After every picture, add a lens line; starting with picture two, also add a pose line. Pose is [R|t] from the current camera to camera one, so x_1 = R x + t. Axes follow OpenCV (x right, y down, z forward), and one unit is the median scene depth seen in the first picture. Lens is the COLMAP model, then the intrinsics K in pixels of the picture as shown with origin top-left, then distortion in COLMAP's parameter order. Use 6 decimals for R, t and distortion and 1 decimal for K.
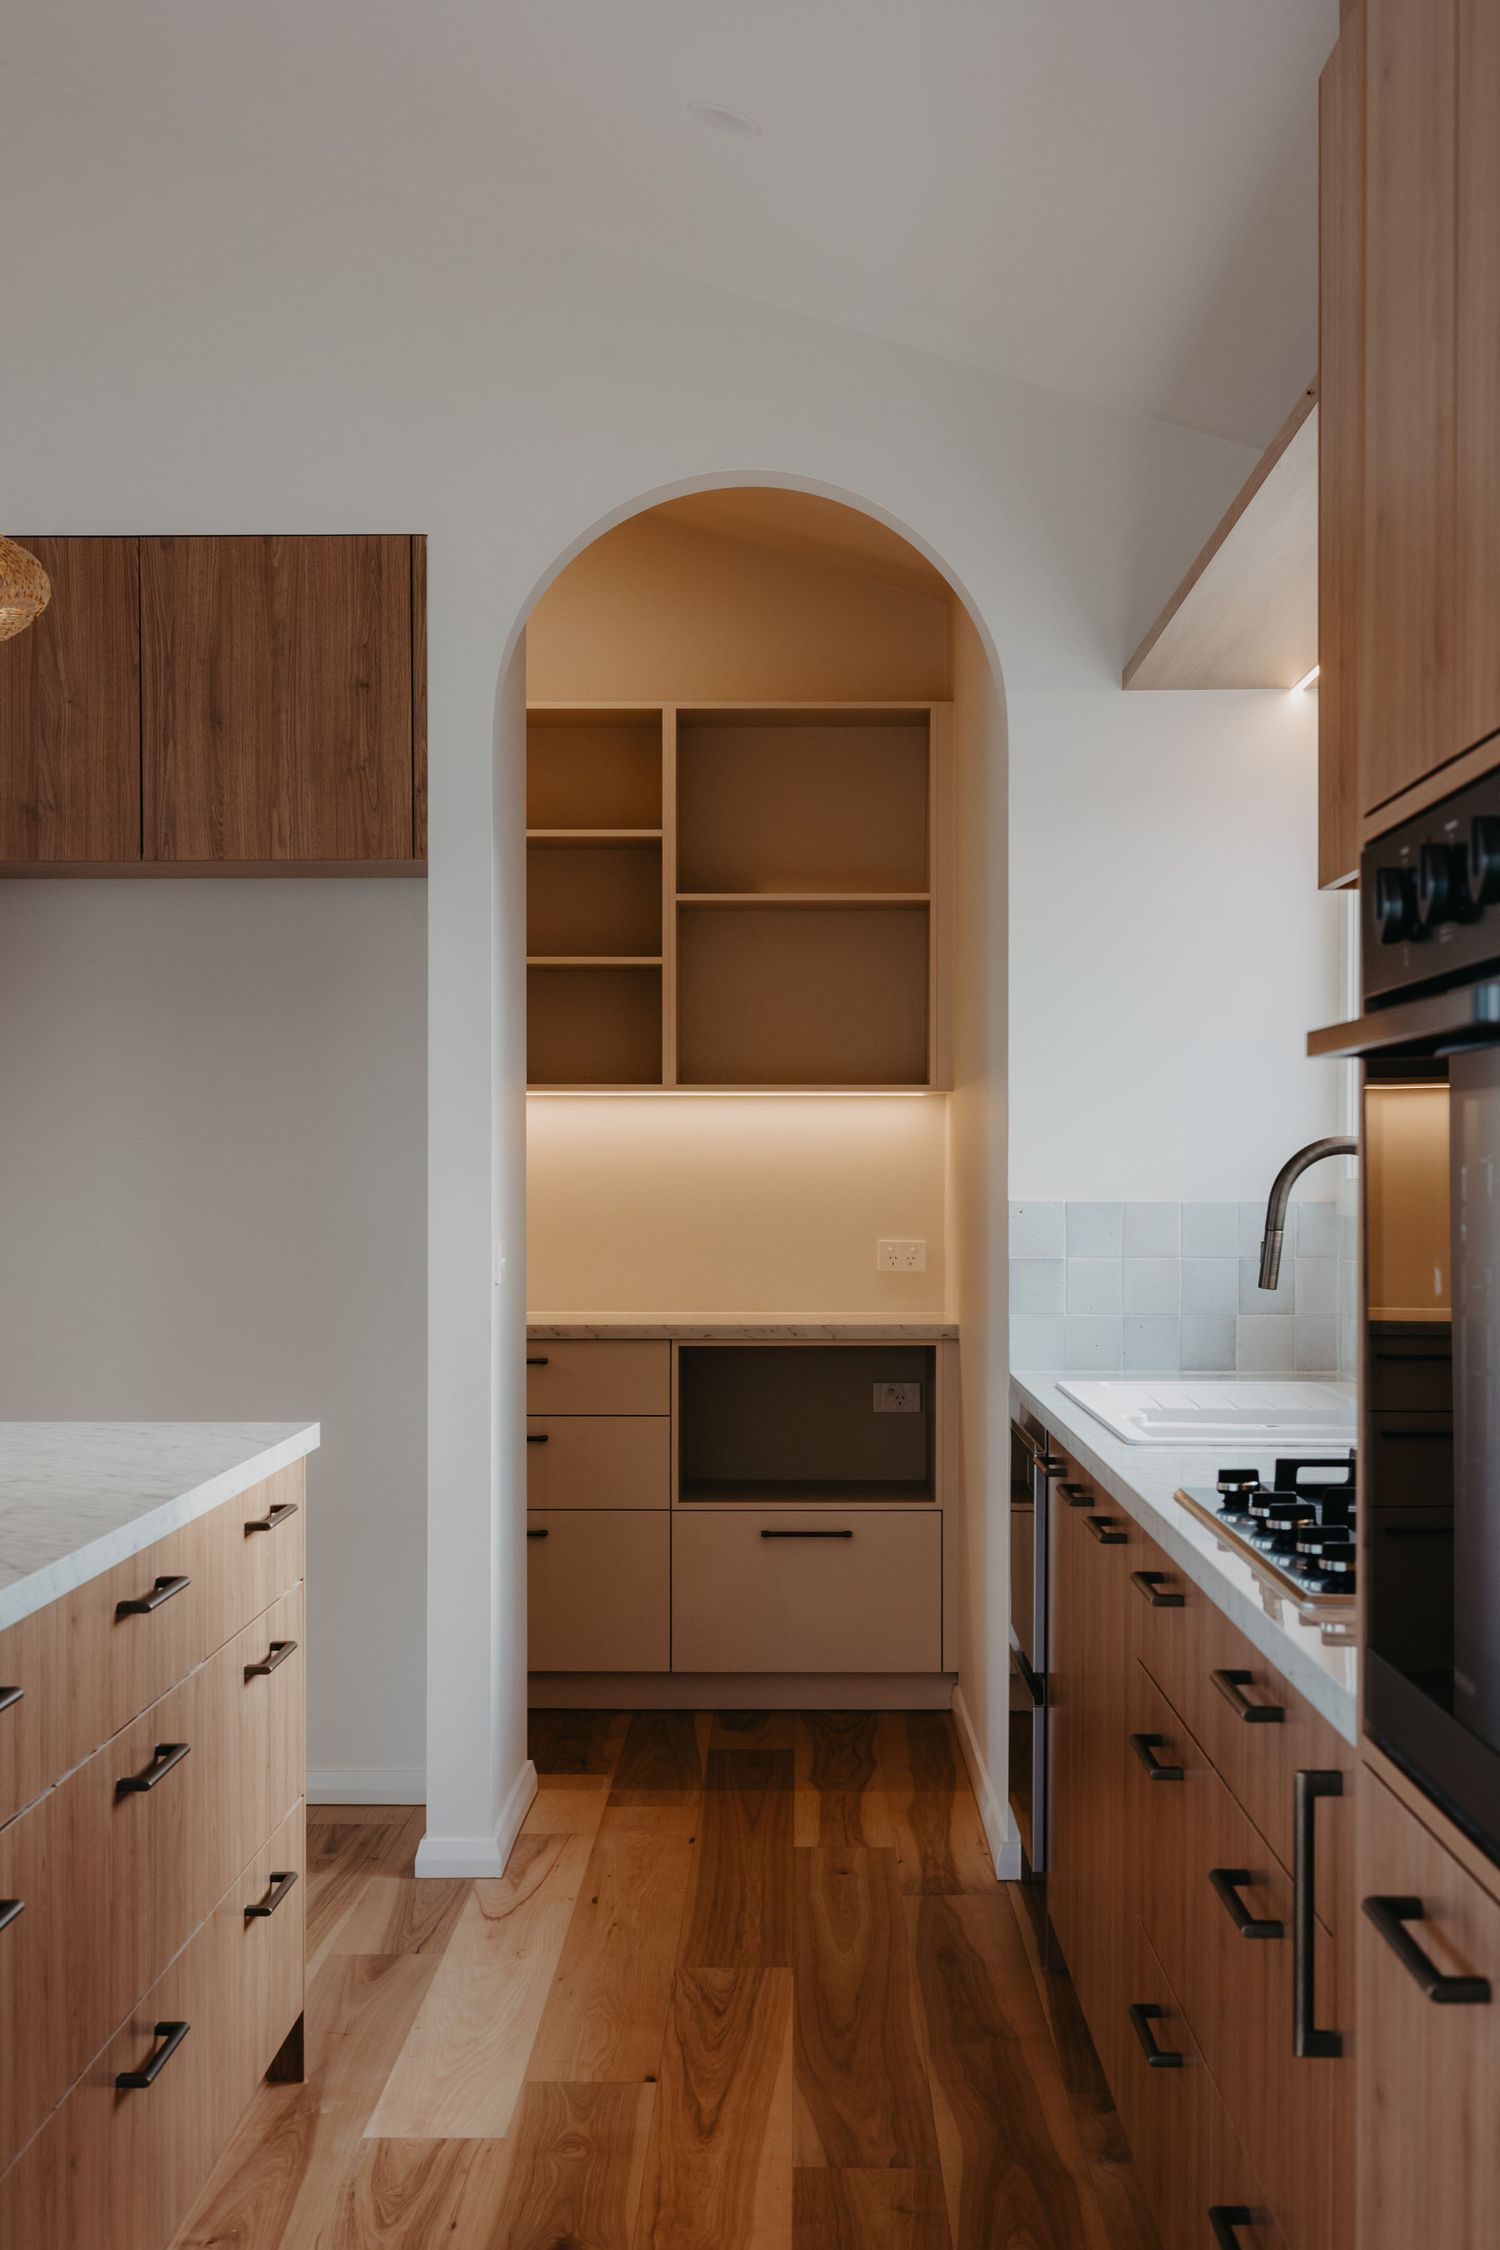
lens RADIAL K [[3161.8, 0, 809.3], [0, 3161.8, 1204.6], [0, 0, 1]] dist [0.017516, 0.035004]
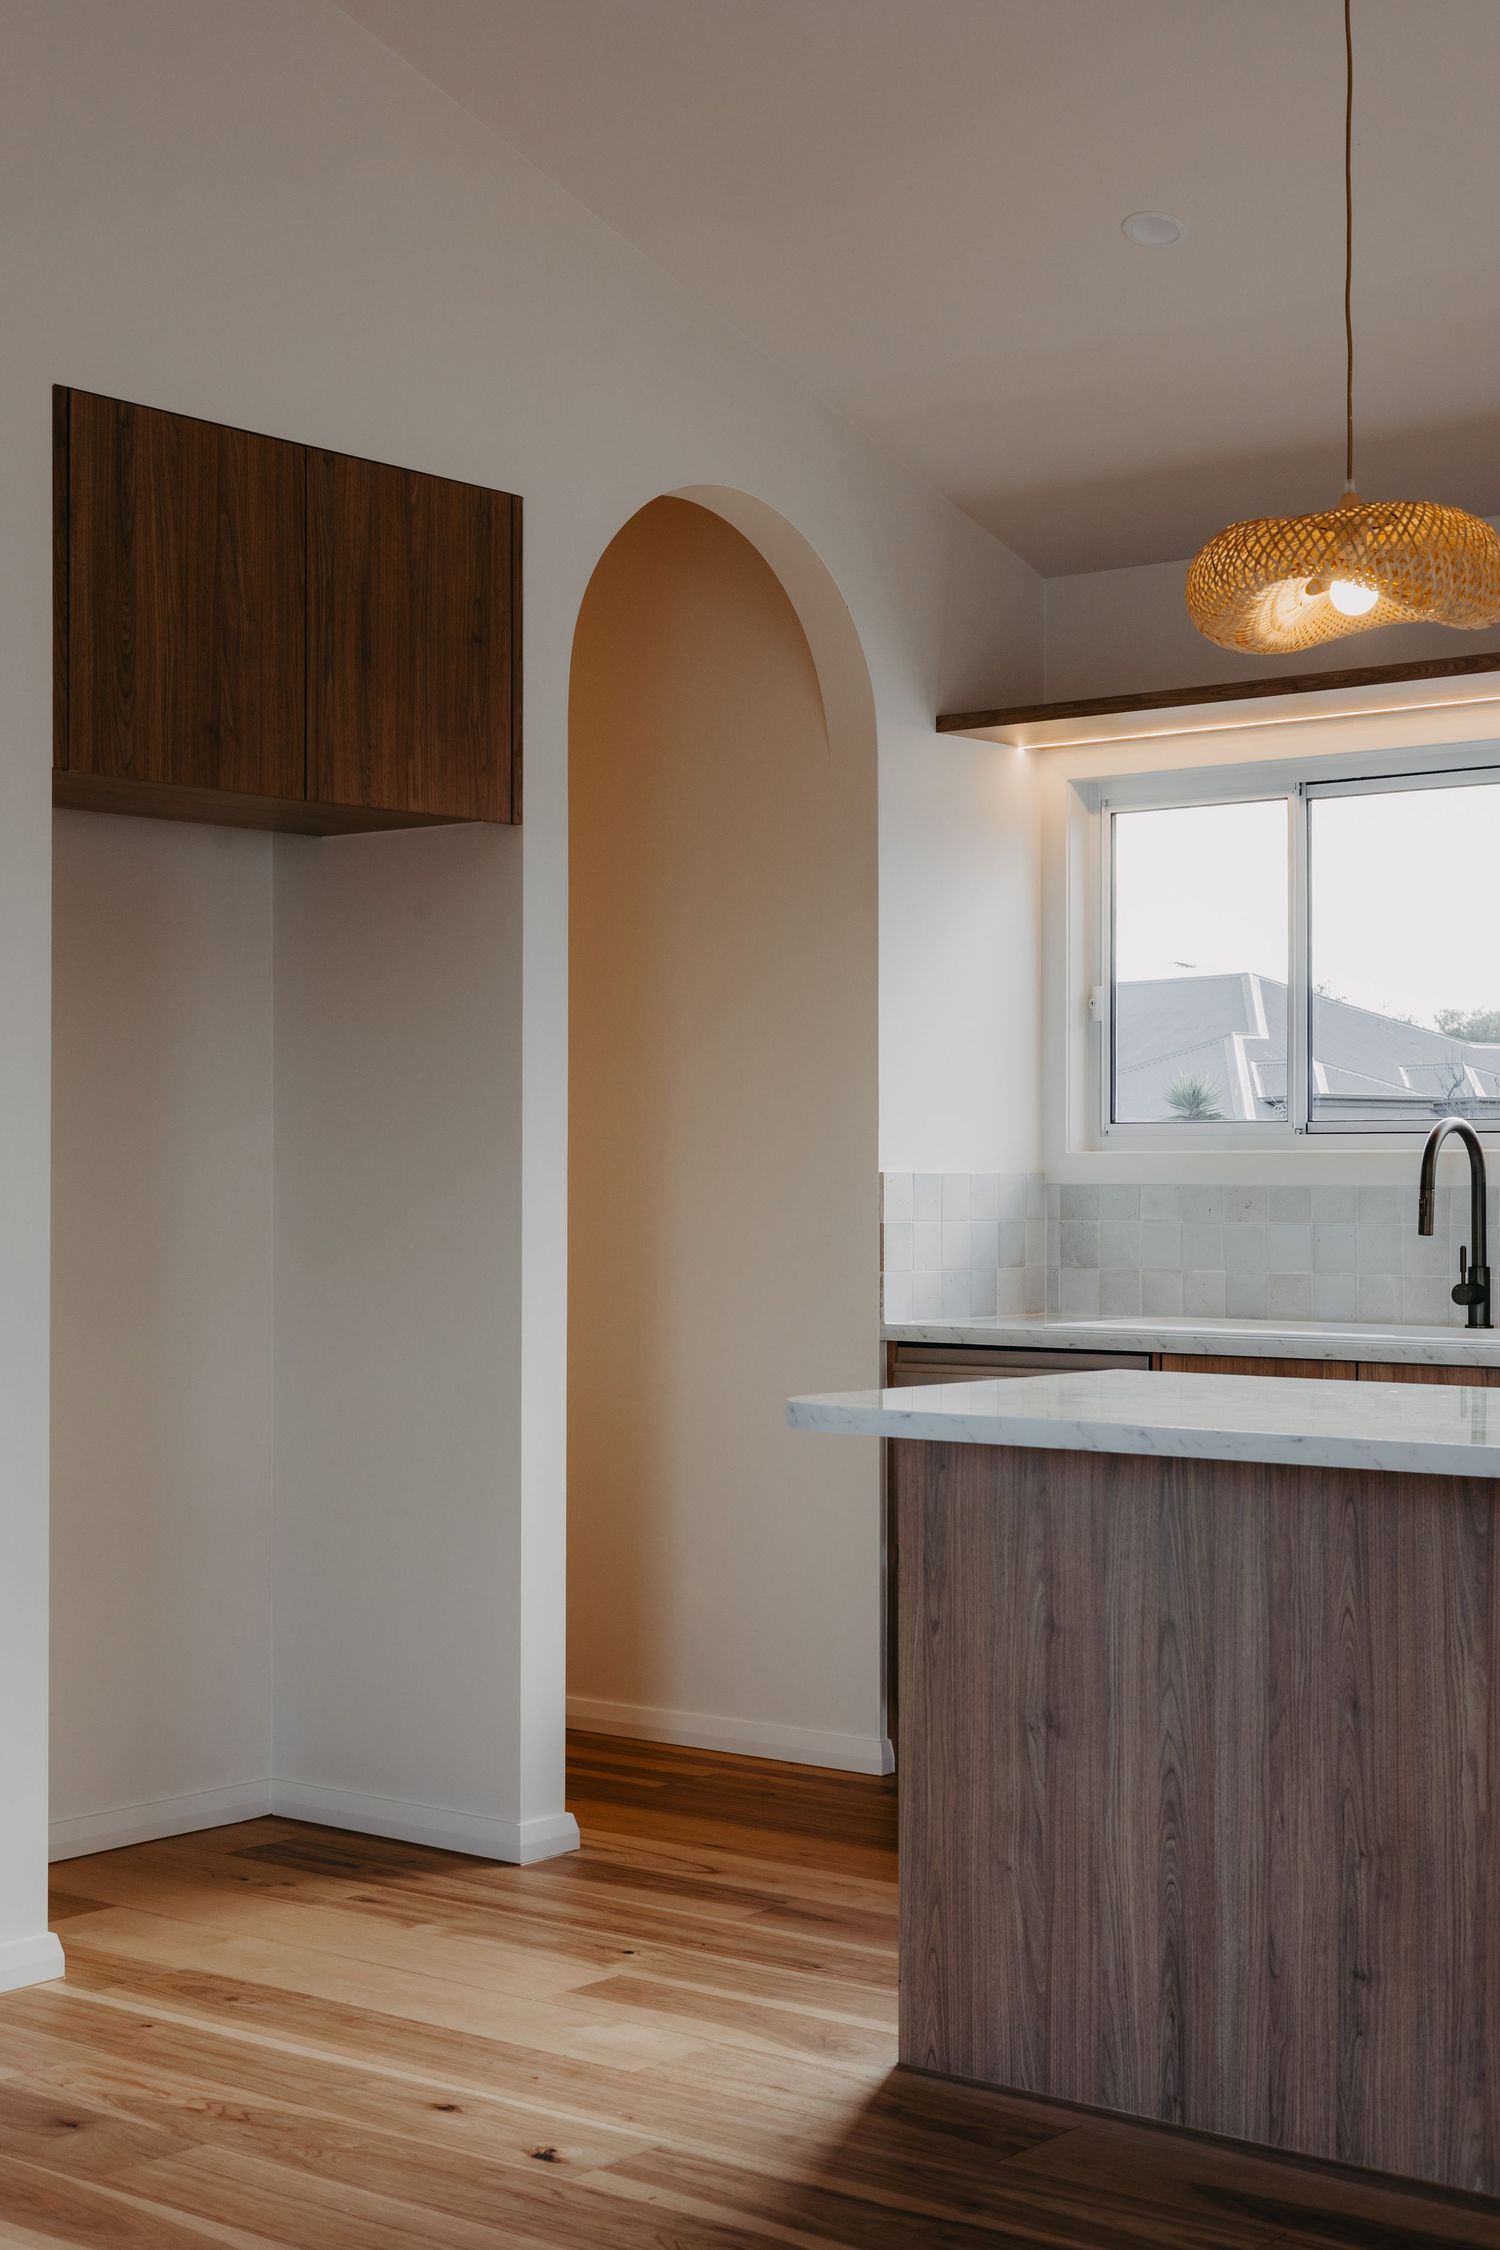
lens RADIAL K [[3114.8, 0, 798.1], [0, 3114.8, 1160.4], [0, 0, 1]] dist [0.009234, 0.027566]
pose [[0.624958, 0.003789, 0.780649, -0.823896], [0.007931, 0.999906, -0.011202, 0.006723], [-0.780618, 0.013192, 0.624869, 0.328399]]
